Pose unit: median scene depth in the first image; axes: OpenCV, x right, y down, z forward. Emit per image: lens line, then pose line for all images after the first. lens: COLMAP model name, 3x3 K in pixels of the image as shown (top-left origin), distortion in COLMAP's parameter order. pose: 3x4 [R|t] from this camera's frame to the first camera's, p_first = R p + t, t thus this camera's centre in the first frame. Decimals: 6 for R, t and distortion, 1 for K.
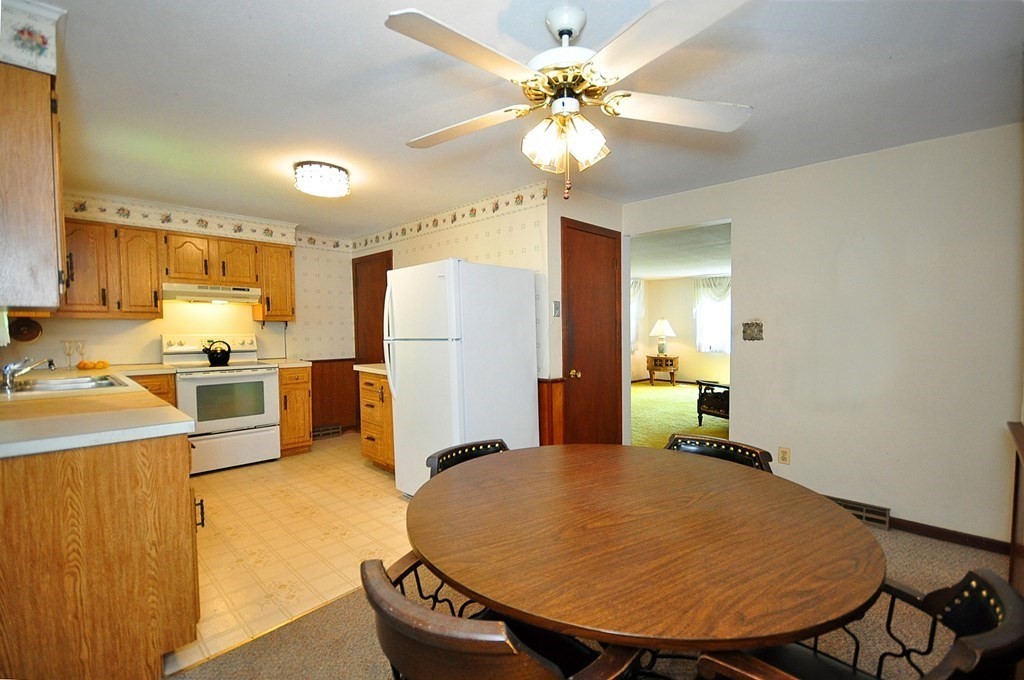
lens RADIAL K [[447.3, 0, 517.9], [0, 447.3, 351.9], [0, 0, 1]] dist [0.004542, -0.008118]
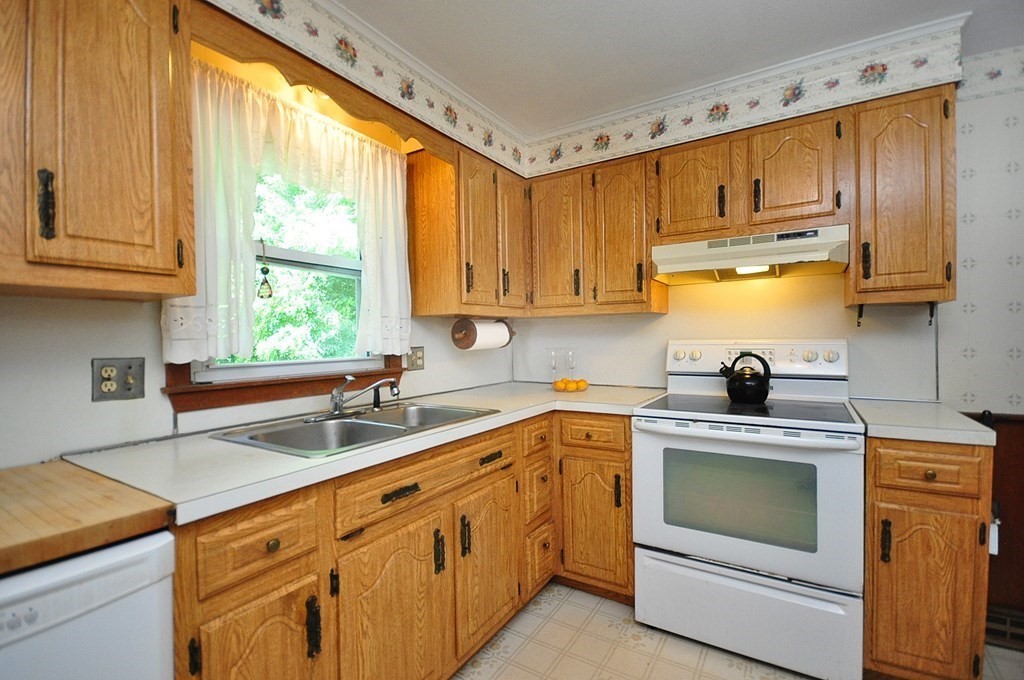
lens RADIAL K [[469.8, 0, 510.6], [0, 469.8, 341.5], [0, 0, 1]] dist [-0.001767, -0.006890]
pose [[0.201598, 0.007151, -0.979442, -0.238227], [-0.034462, 0.999406, 0.000204, -0.028427], [0.978862, 0.033712, 0.201725, 0.665694]]
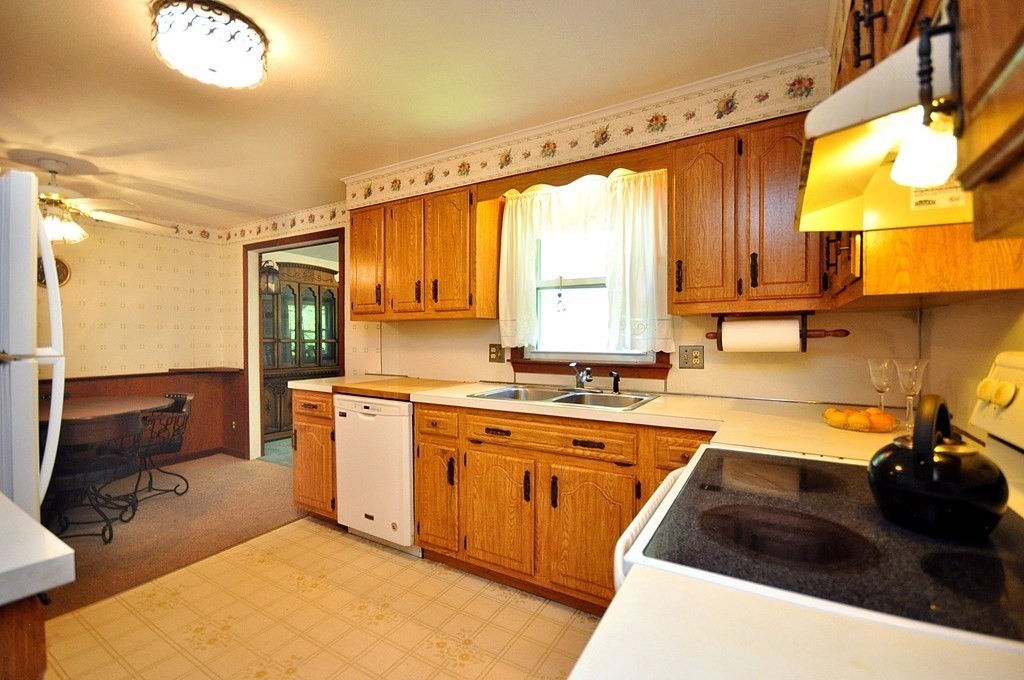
lens RADIAL K [[447.3, 0, 505.5], [0, 447.3, 343.3], [0, 0, 1]] dist [0.004542, -0.008118]
pose [[-0.978082, 0.007108, -0.208100, -0.470476], [-0.007227, 0.997656, 0.068046, -0.056567], [0.208096, 0.068058, -0.975738, 1.148757]]
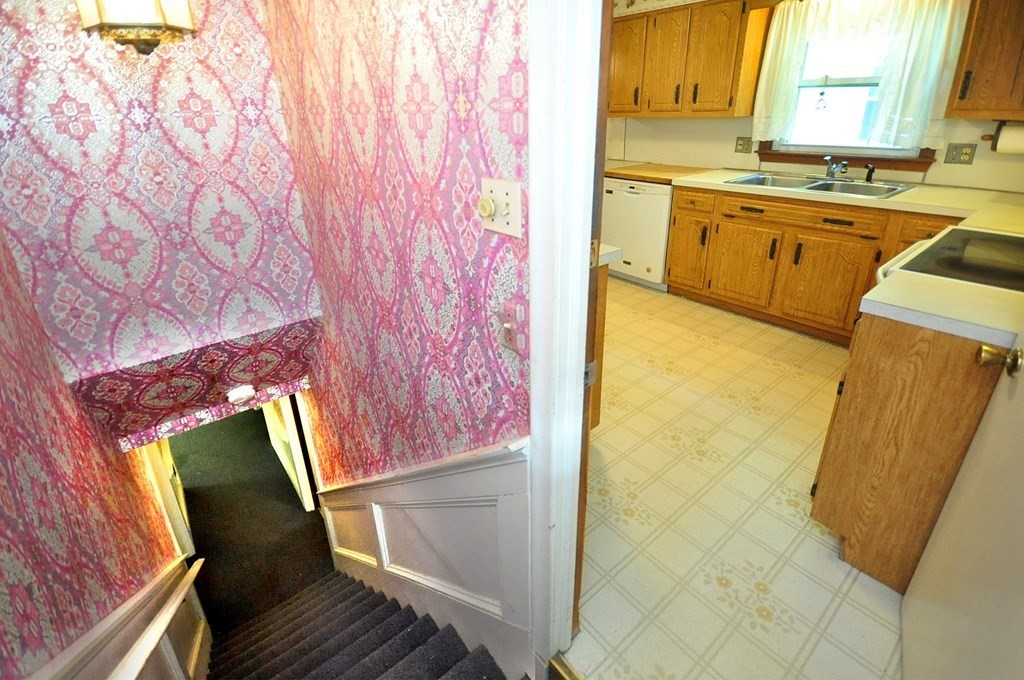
lens RADIAL K [[447.3, 0, 448.1], [0, 447.3, 266.1], [0, 0, 1]] dist [0.004542, -0.008118]
pose [[-0.970876, -0.029782, 0.237724, -0.276245], [0.063585, 0.924629, 0.375525, -0.131935], [-0.230990, 0.379704, -0.895806, 1.423875]]
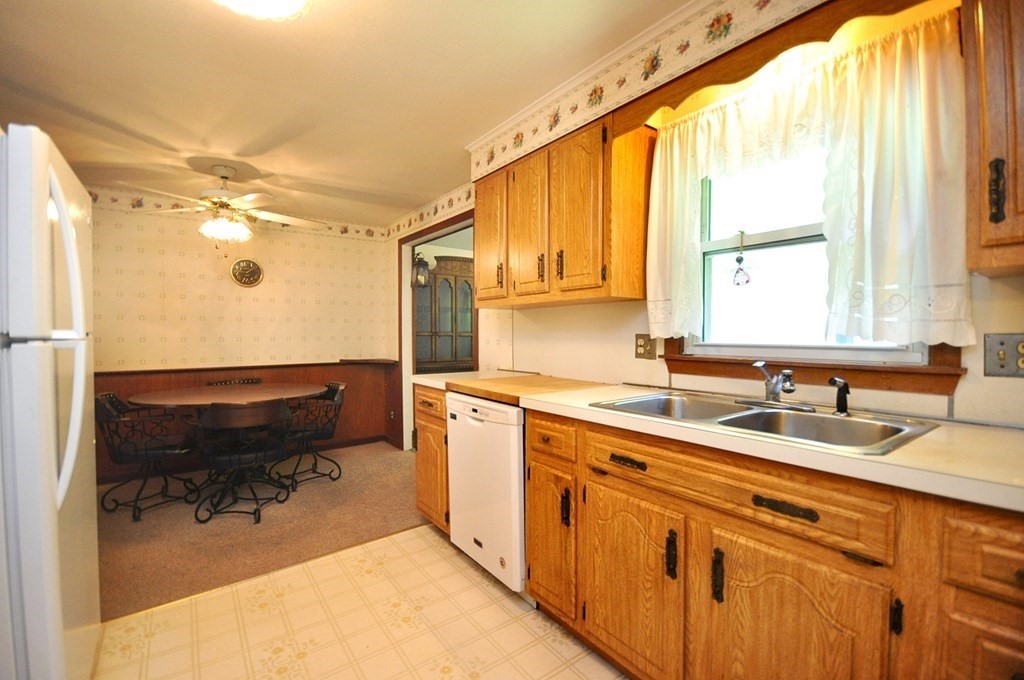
lens RADIAL K [[447.3, 0, 506.9], [0, 447.3, 342.8], [0, 0, 1]] dist [0.004542, -0.008118]
pose [[-0.983867, 0.001734, 0.178892, -0.537220], [0.015006, 0.997229, 0.072859, -0.037815], [-0.178270, 0.074368, -0.981167, 1.000396]]
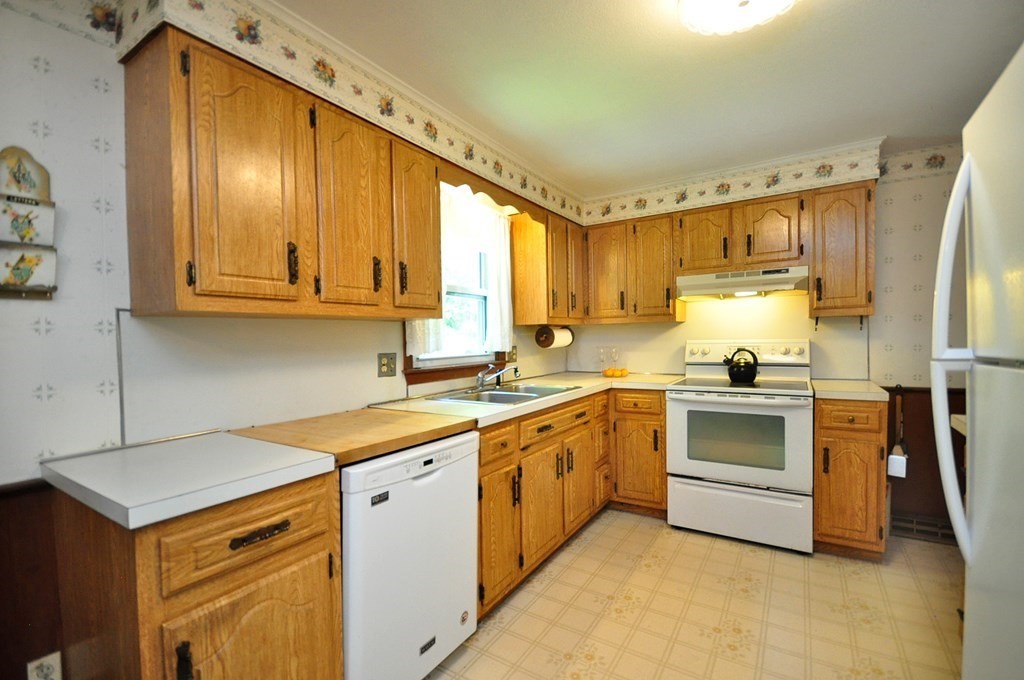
lens RADIAL K [[447.3, 0, 507.1], [0, 447.3, 347.8], [0, 0, 1]] dist [0.004542, -0.008118]
pose [[0.183089, 0.020003, -0.982893, -0.042907], [-0.028248, 0.999487, 0.015079, -0.026888], [0.982690, 0.025004, 0.183560, 0.513321]]
